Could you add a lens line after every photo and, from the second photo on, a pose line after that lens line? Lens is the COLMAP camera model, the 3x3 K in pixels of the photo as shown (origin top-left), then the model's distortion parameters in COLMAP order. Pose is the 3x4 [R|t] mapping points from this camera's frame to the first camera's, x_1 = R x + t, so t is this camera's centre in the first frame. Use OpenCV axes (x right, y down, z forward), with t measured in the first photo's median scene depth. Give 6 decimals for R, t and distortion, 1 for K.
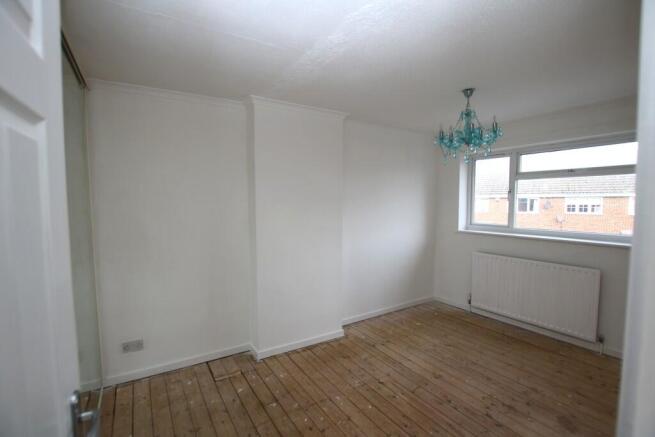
lens RADIAL K [[301.5, 0, 327.5], [0, 301.5, 218.5], [0, 0, 1]] dist [-0.001782, 0.000138]
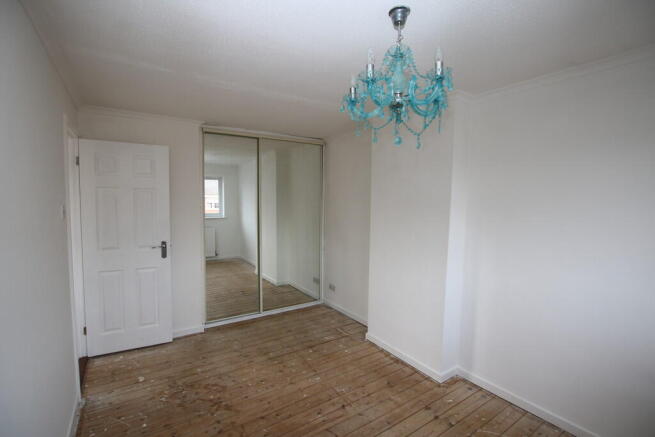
lens RADIAL K [[301.5, 0, 327.5], [0, 301.5, 218.5], [0, 0, 1]] dist [-0.001782, 0.000138]
pose [[0.031521, 0.062257, -0.997562, 1.038058], [-0.065907, 0.996015, 0.060078, -0.072085], [0.997328, 0.063853, 0.035498, 0.873768]]
